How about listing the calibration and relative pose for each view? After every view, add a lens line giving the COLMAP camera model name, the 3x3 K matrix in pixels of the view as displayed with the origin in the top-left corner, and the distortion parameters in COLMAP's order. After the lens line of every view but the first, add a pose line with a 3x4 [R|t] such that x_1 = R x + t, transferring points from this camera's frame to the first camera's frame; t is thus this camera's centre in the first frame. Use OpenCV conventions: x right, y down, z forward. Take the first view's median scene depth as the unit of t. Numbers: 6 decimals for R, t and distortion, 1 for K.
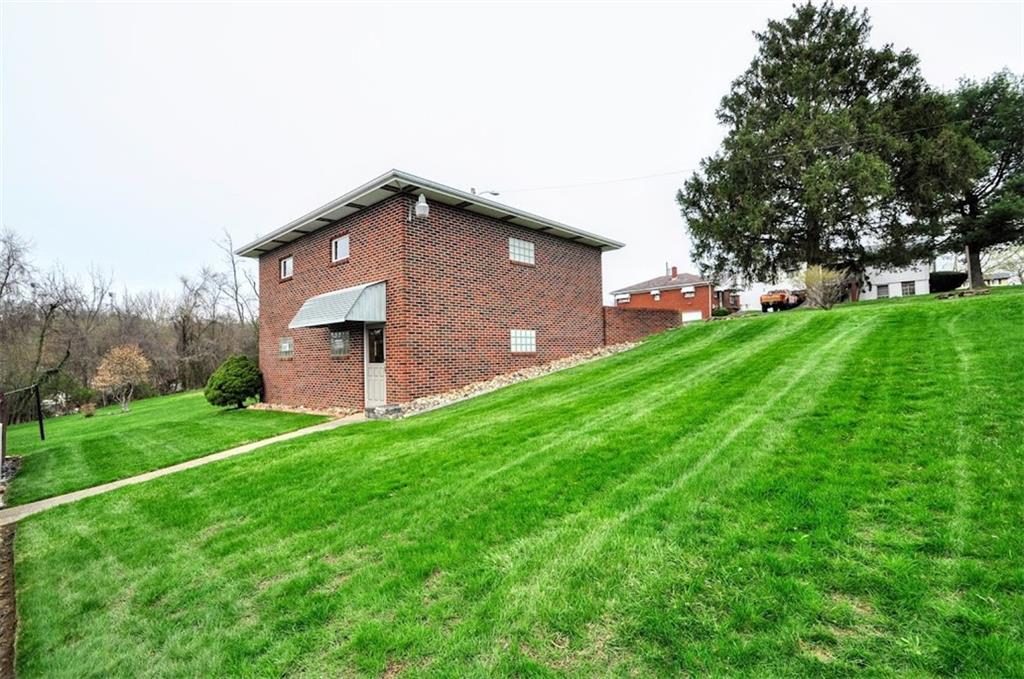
lens RADIAL K [[450.3, 0, 512.0], [0, 450.3, 339.5], [0, 0, 1]] dist [-0.020532, -0.000169]
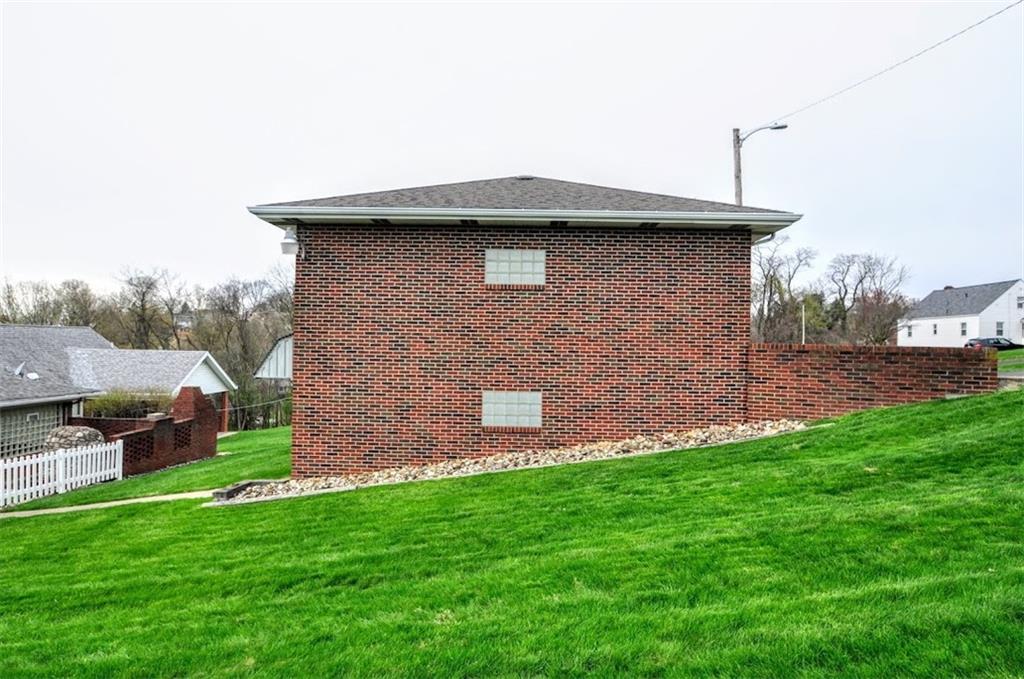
lens RADIAL K [[450.3, 0, 512.0], [0, 450.3, 339.5], [0, 0, 1]] dist [-0.020532, -0.000169]
pose [[0.683423, 0.013871, -0.729891, 0.488905], [-0.006987, 0.999898, 0.012460, -0.102919], [0.729990, -0.003415, 0.683450, 0.570512]]
